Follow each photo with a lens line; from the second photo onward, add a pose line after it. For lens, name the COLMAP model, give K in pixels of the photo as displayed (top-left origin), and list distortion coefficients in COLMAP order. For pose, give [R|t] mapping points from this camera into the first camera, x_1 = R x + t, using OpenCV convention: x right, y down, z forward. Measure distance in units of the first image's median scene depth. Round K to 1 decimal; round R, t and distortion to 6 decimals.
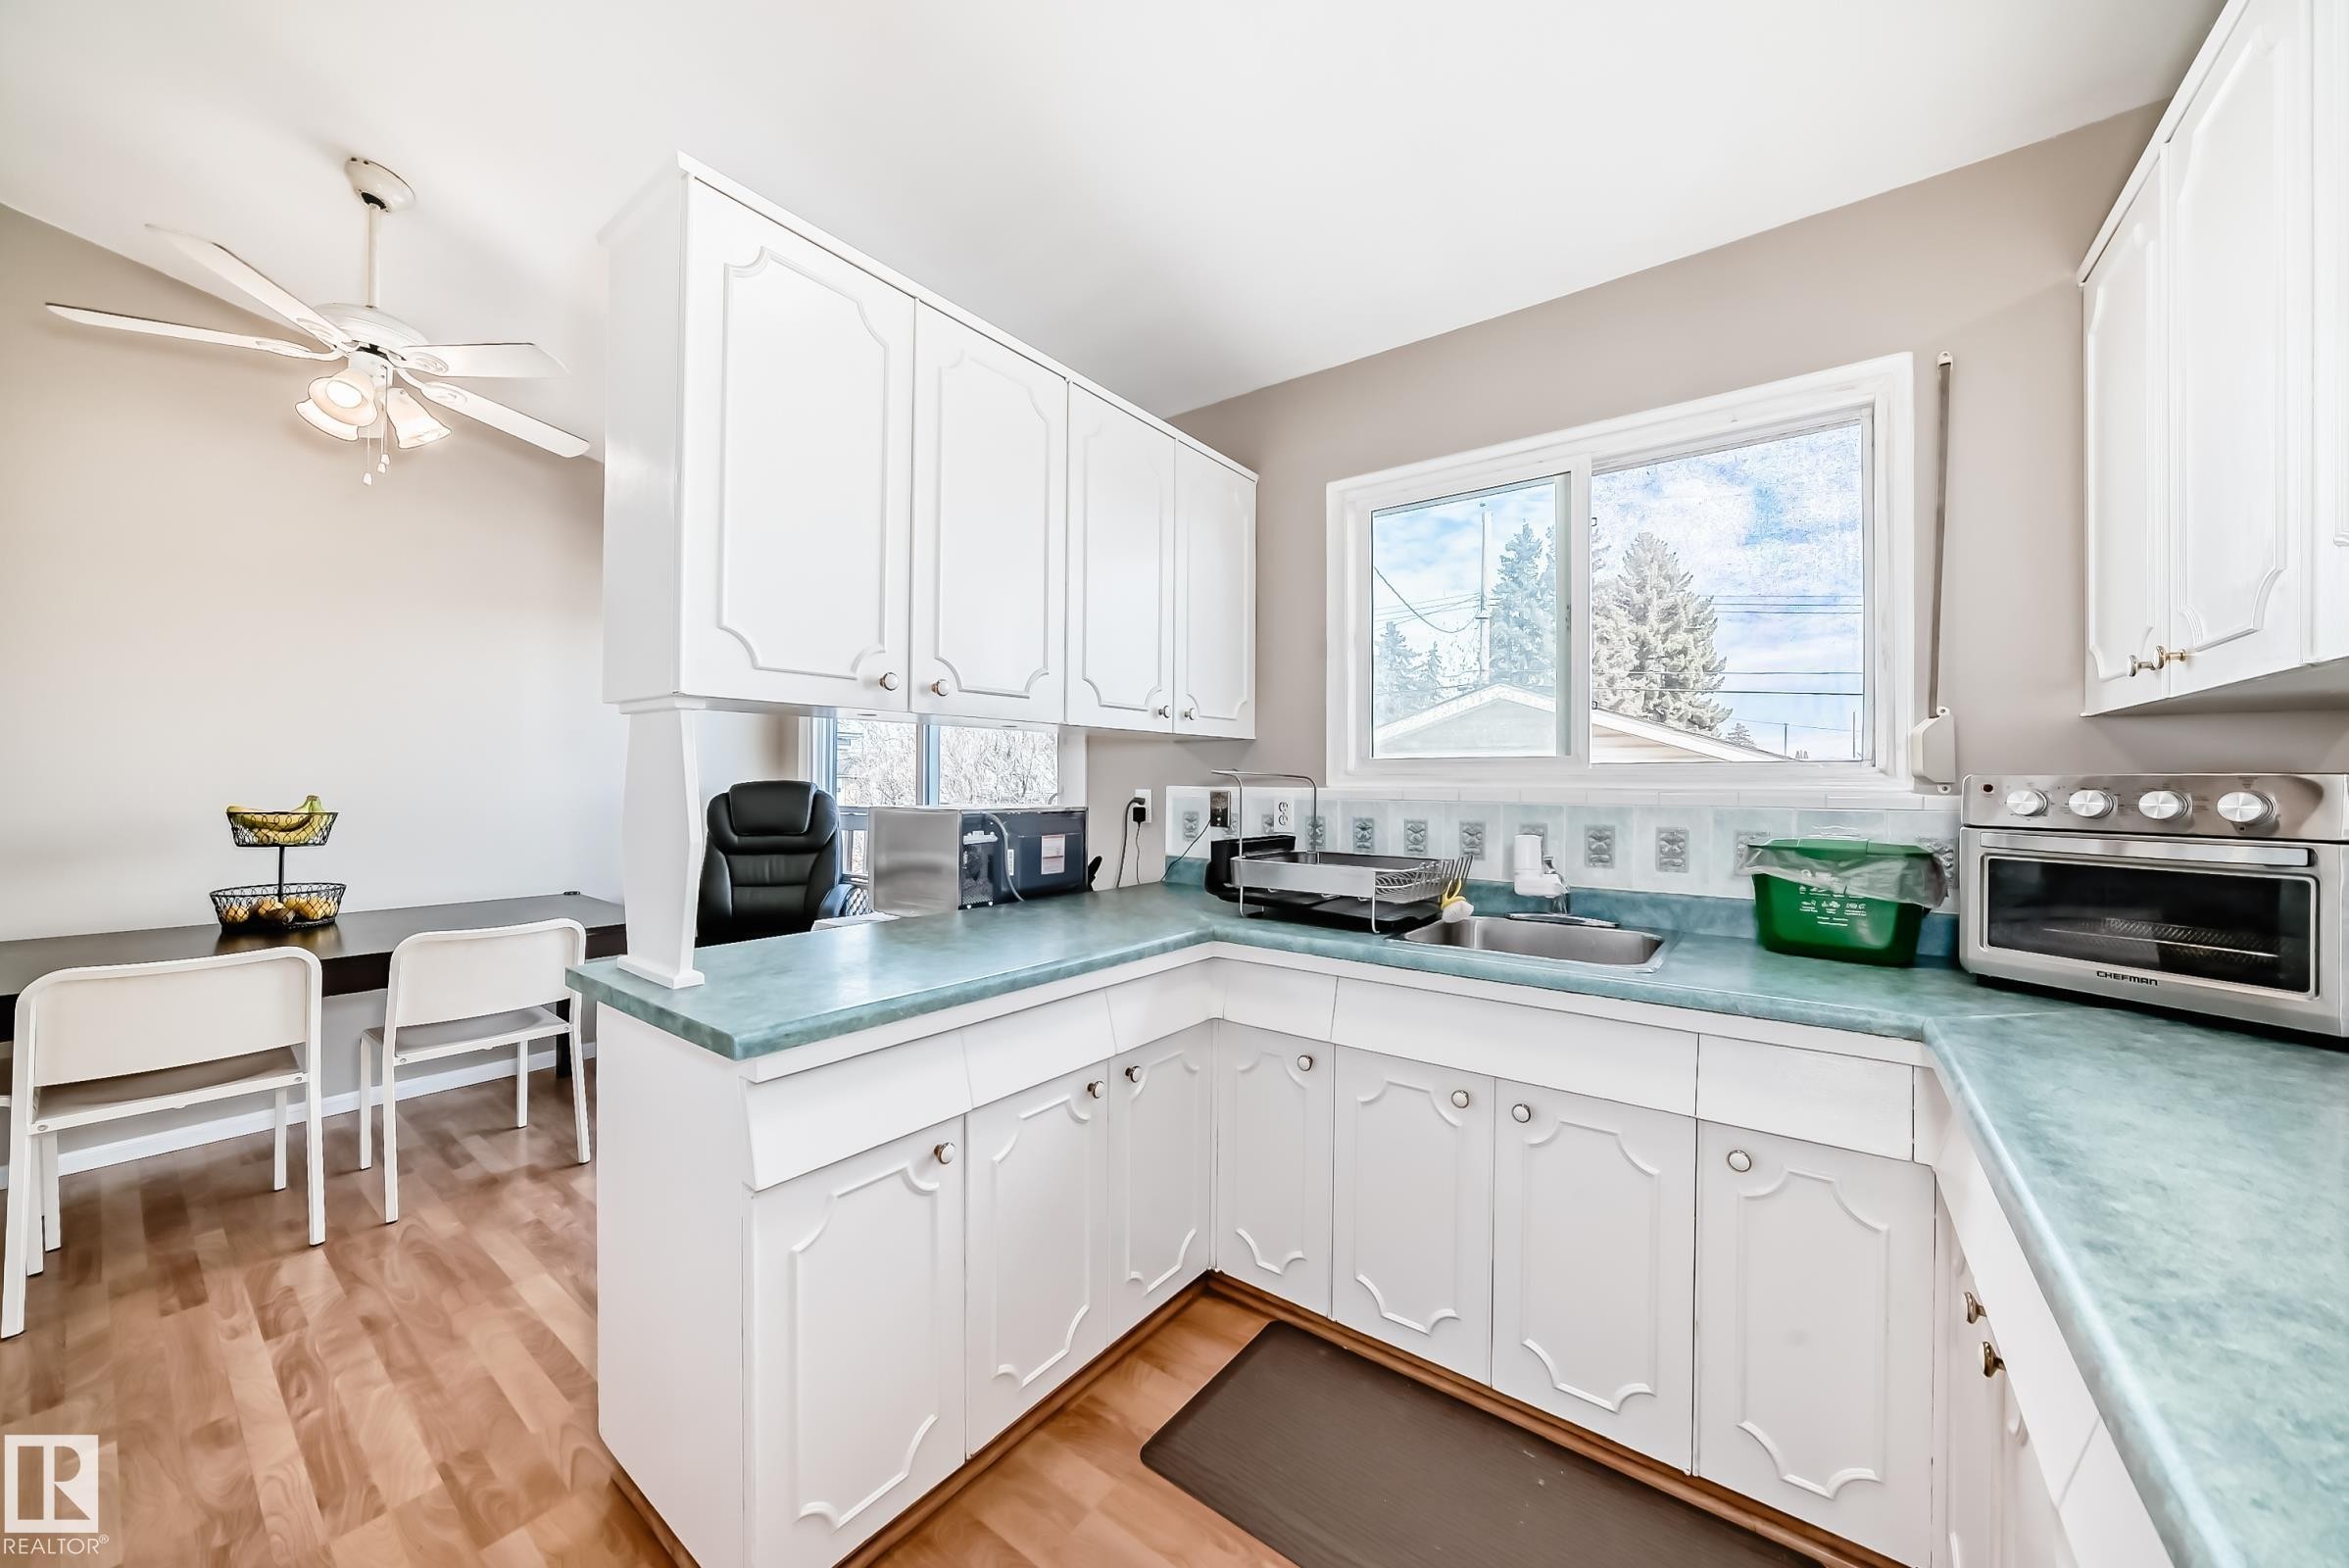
lens RADIAL K [[827.9, 0, 1168.2], [0, 827.9, 780.7], [0, 0, 1]] dist [-0.015462, 0.004325]
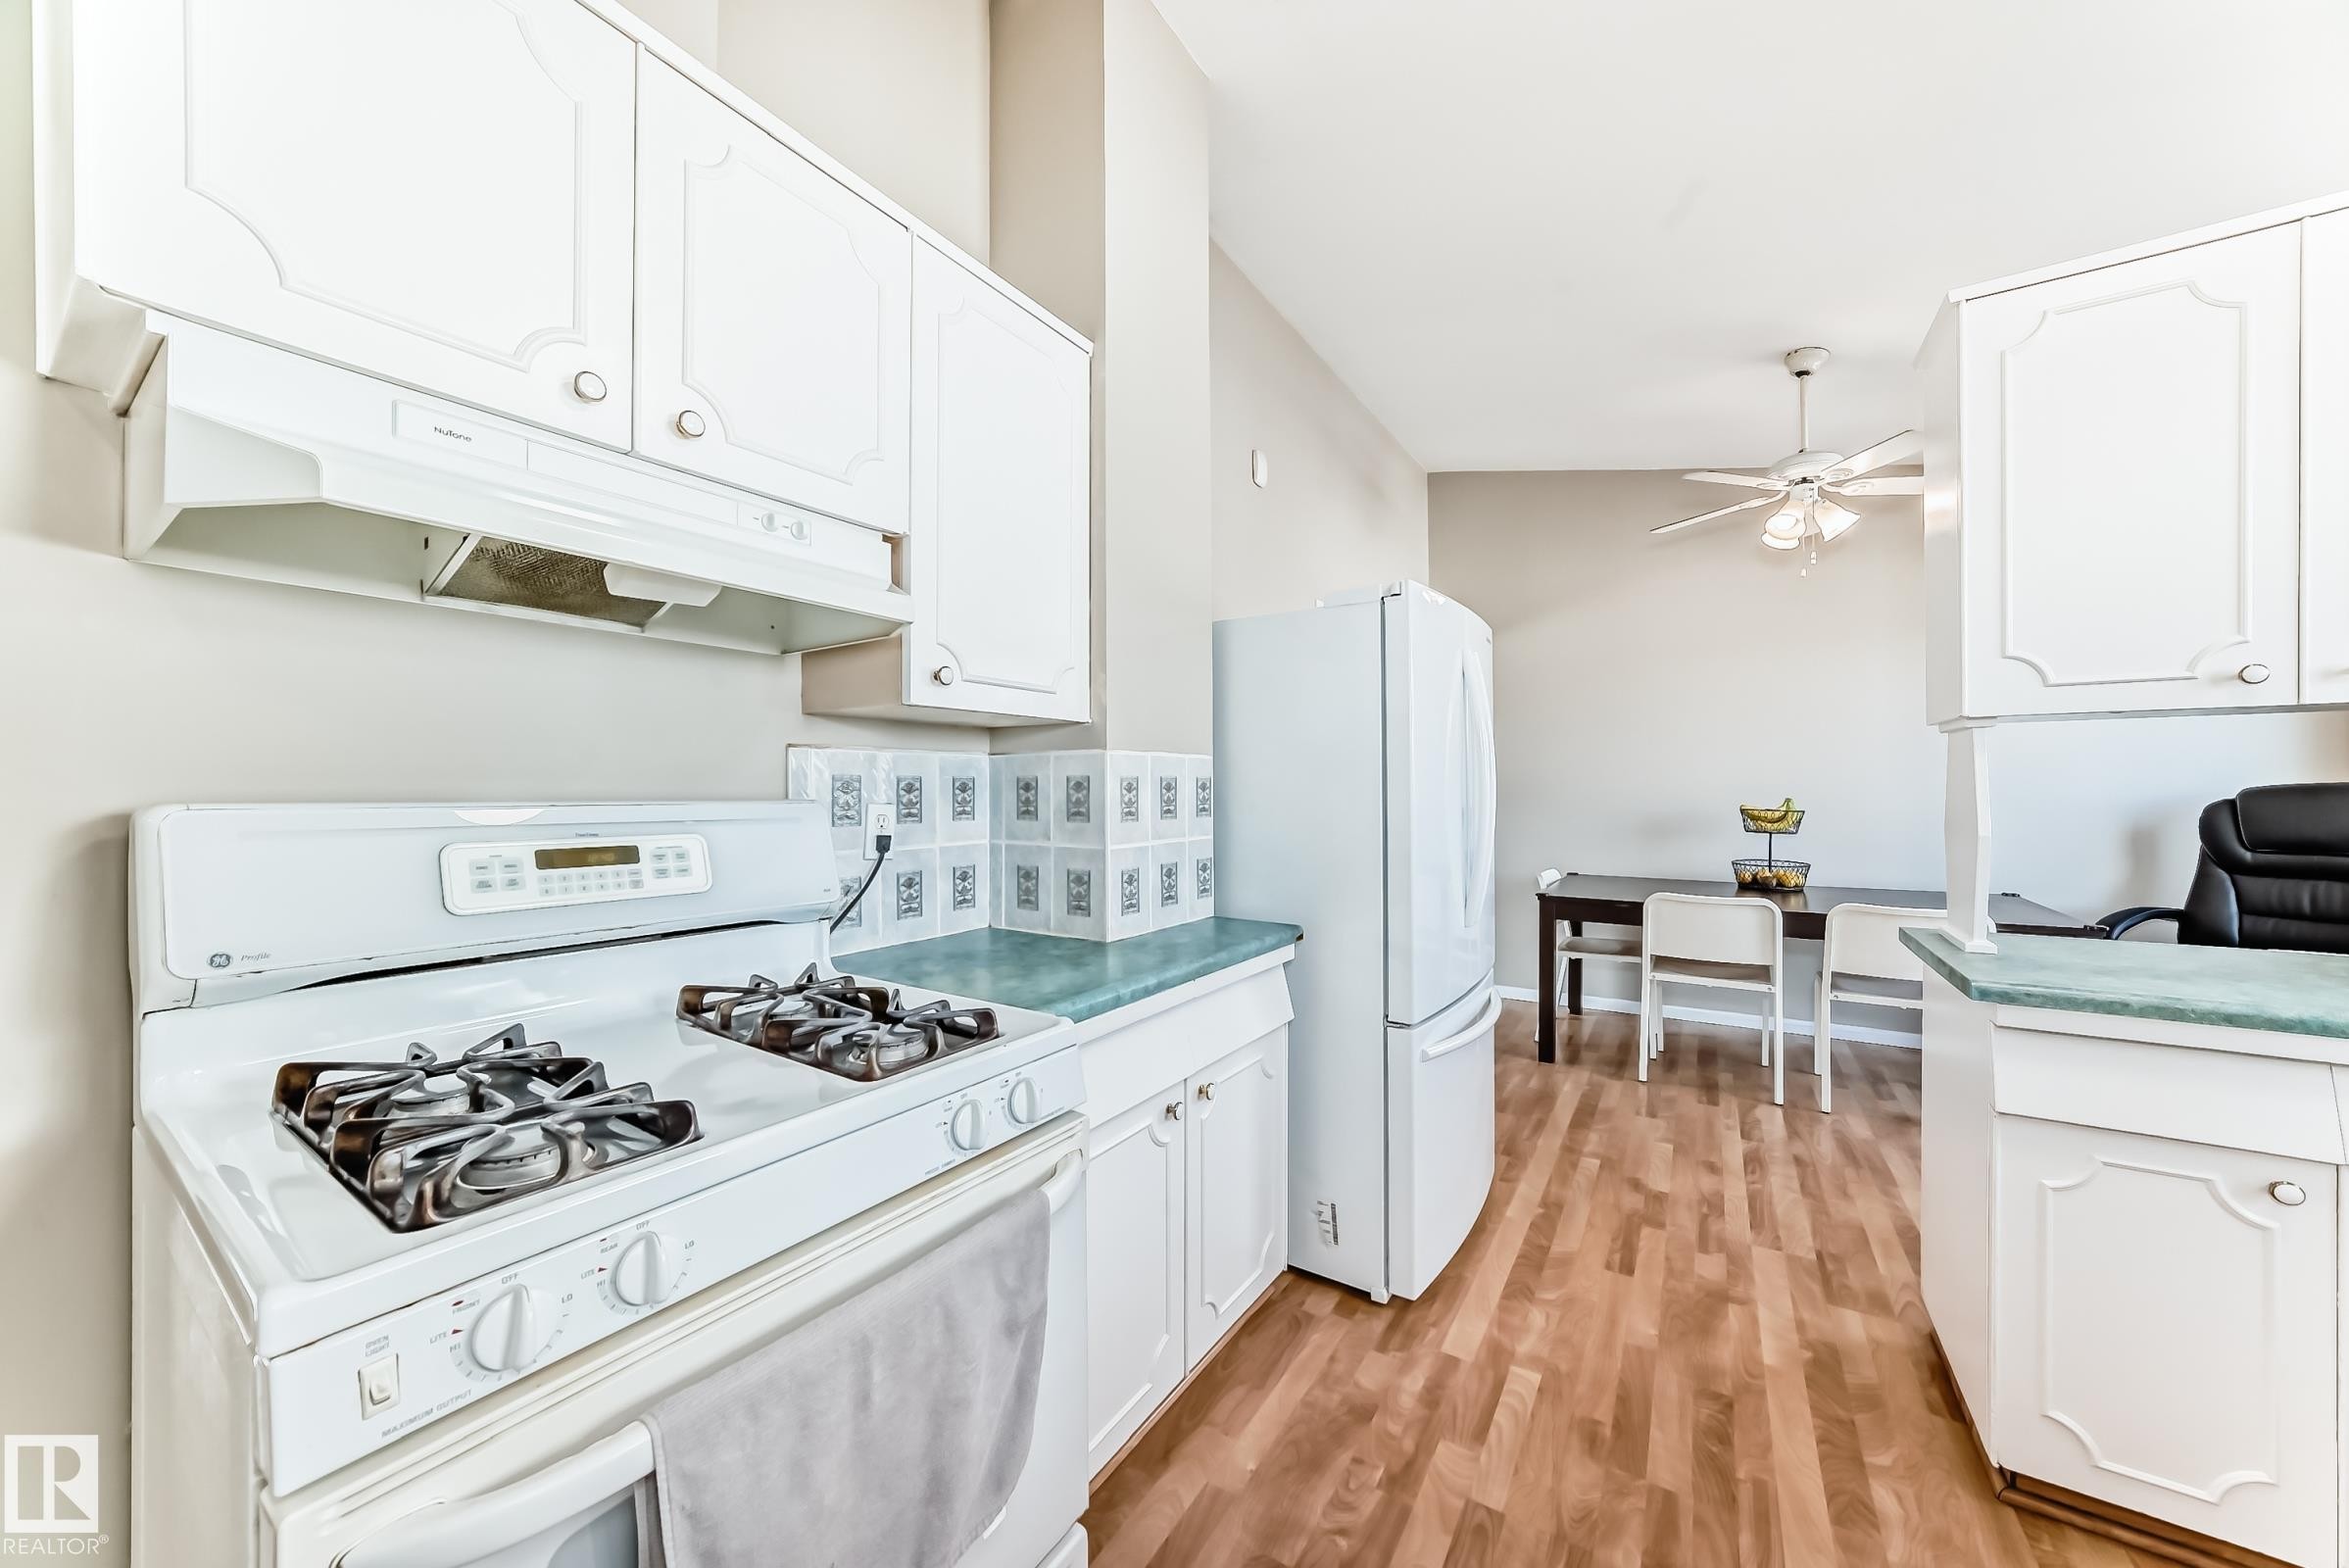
lens RADIAL K [[827.9, 0, 1171.4], [0, 827.9, 794.3], [0, 0, 1]] dist [-0.015462, 0.004325]
pose [[0.067740, 0.001579, -0.997702, 0.470982], [0.008482, 0.999962, 0.002159, 0.000101], [0.997667, -0.008609, 0.067724, -0.241094]]
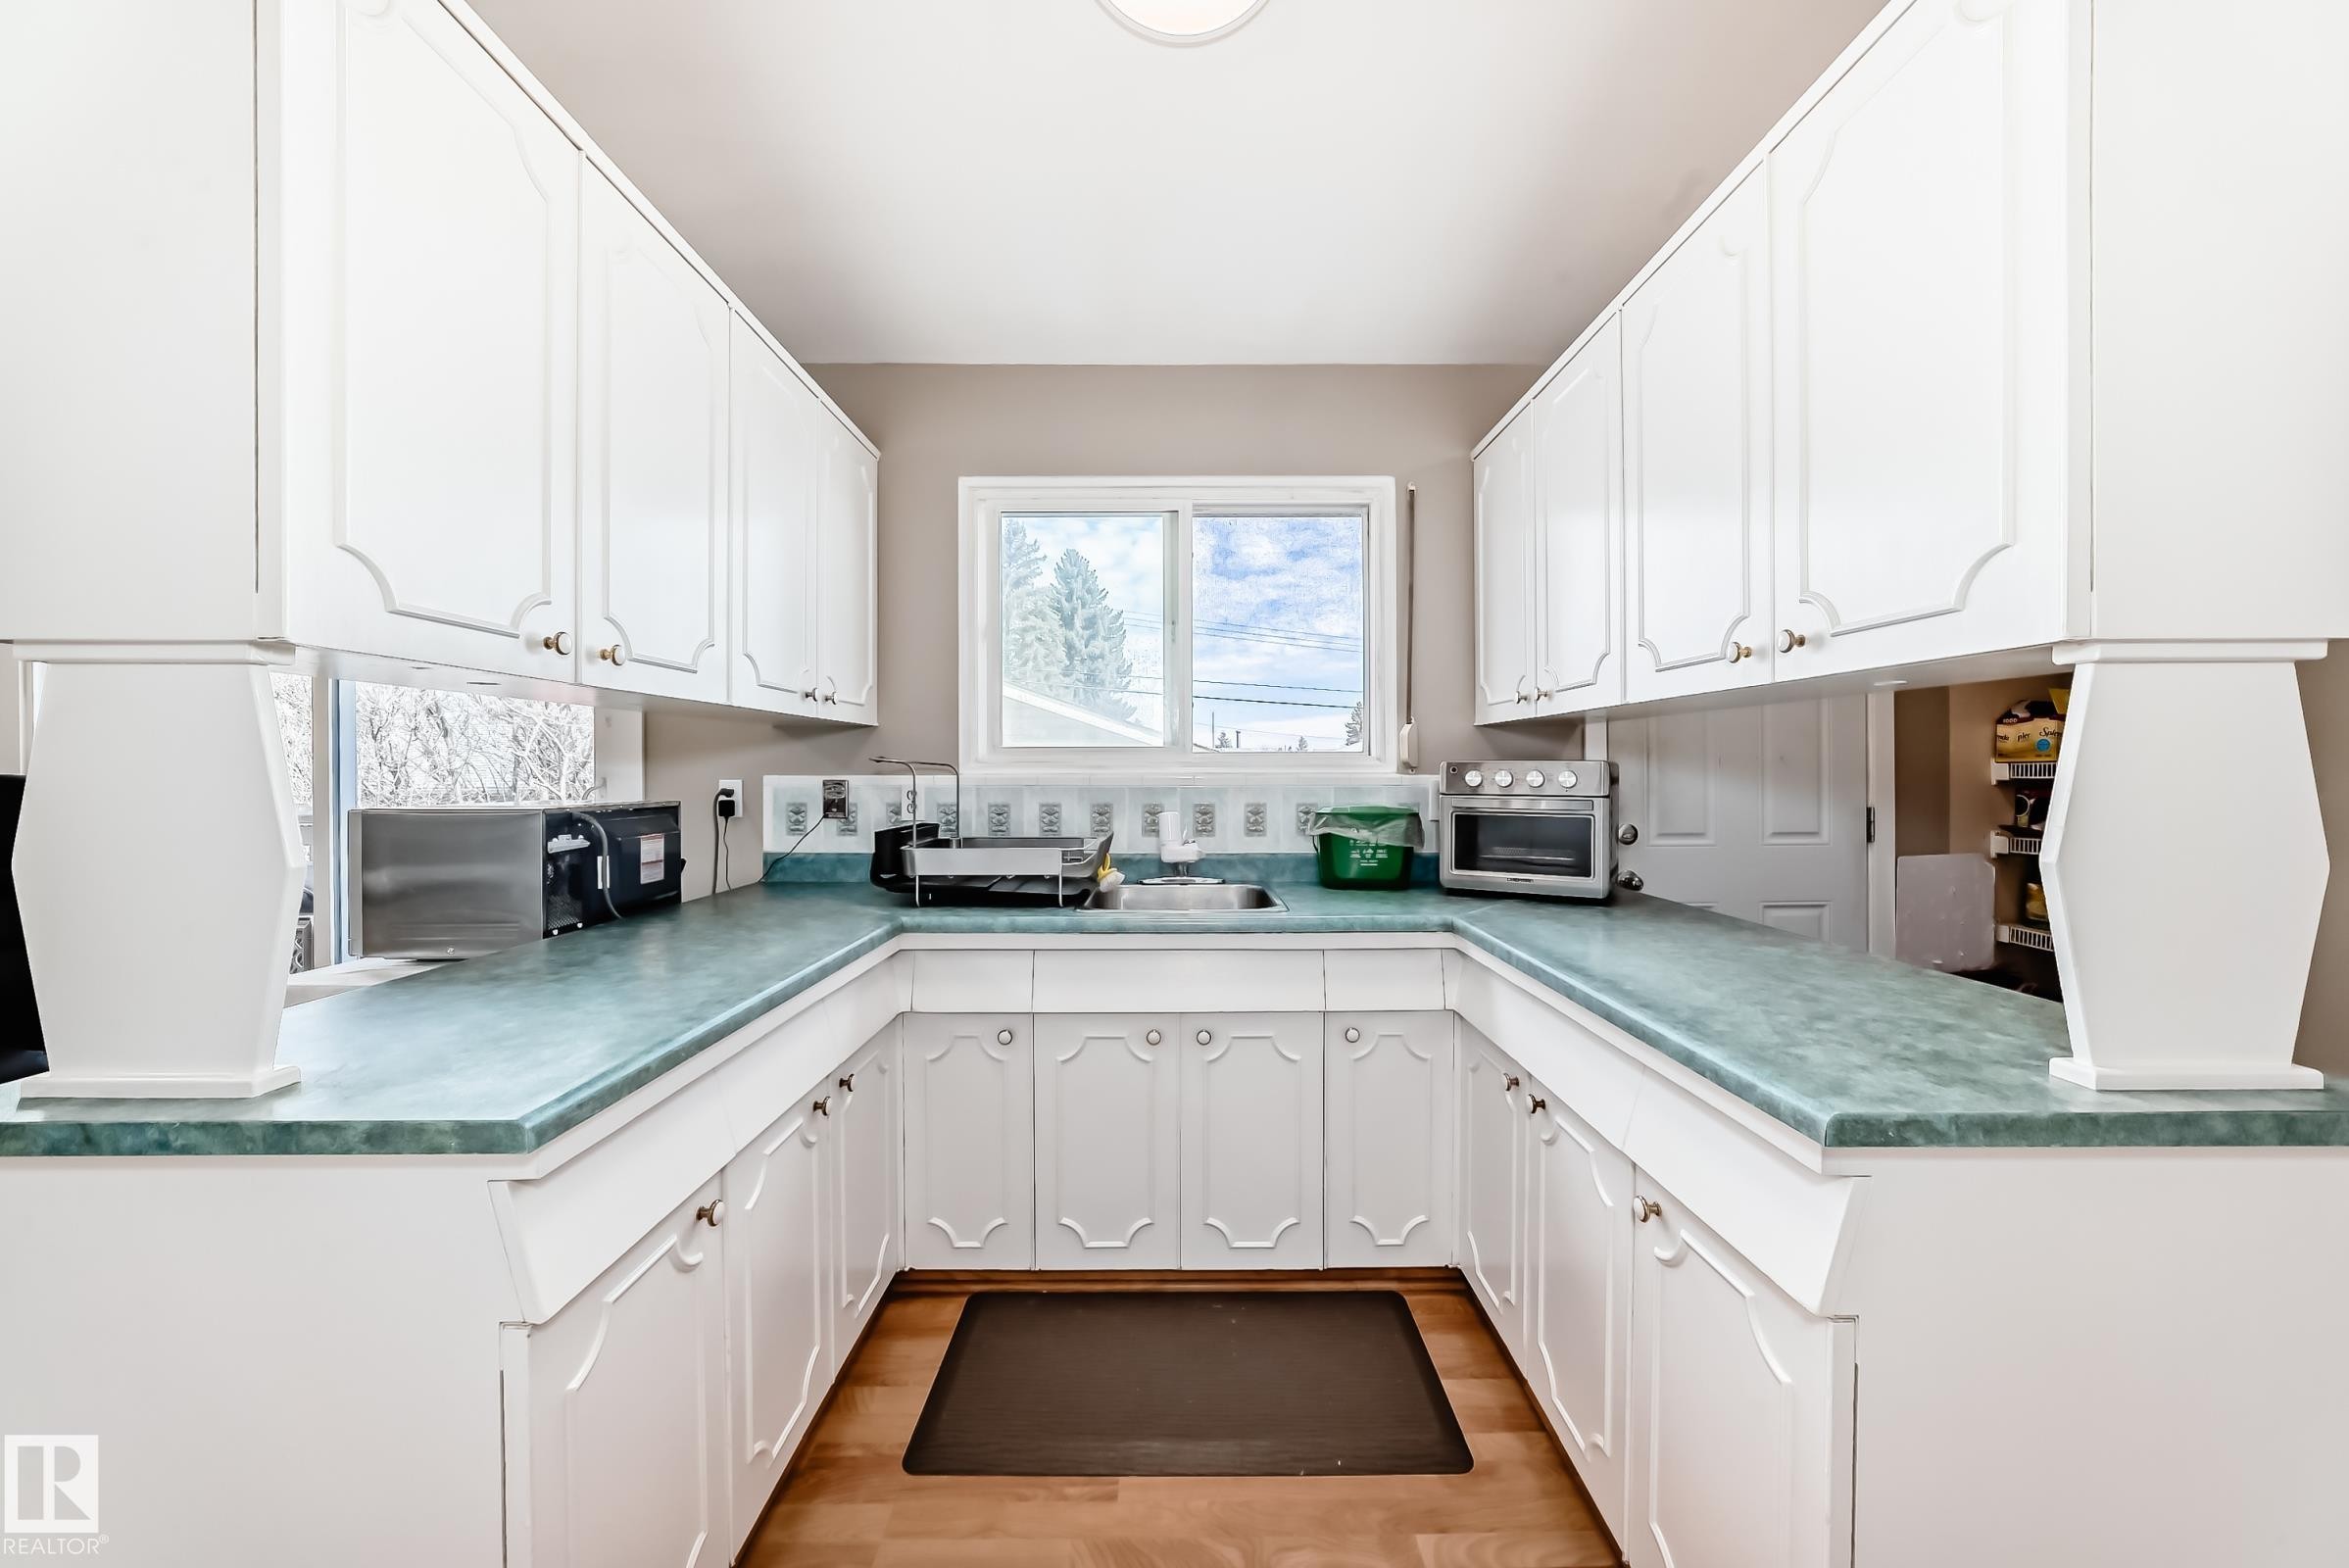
lens RADIAL K [[827.9, 0, 1162.5], [0, 827.9, 775.7], [0, 0, 1]] dist [-0.015462, 0.004325]
pose [[0.800329, -0.012153, 0.599437, -0.248717], [0.005988, 0.999907, 0.012278, -0.001730], [-0.599531, -0.006237, 0.800327, 0.036090]]
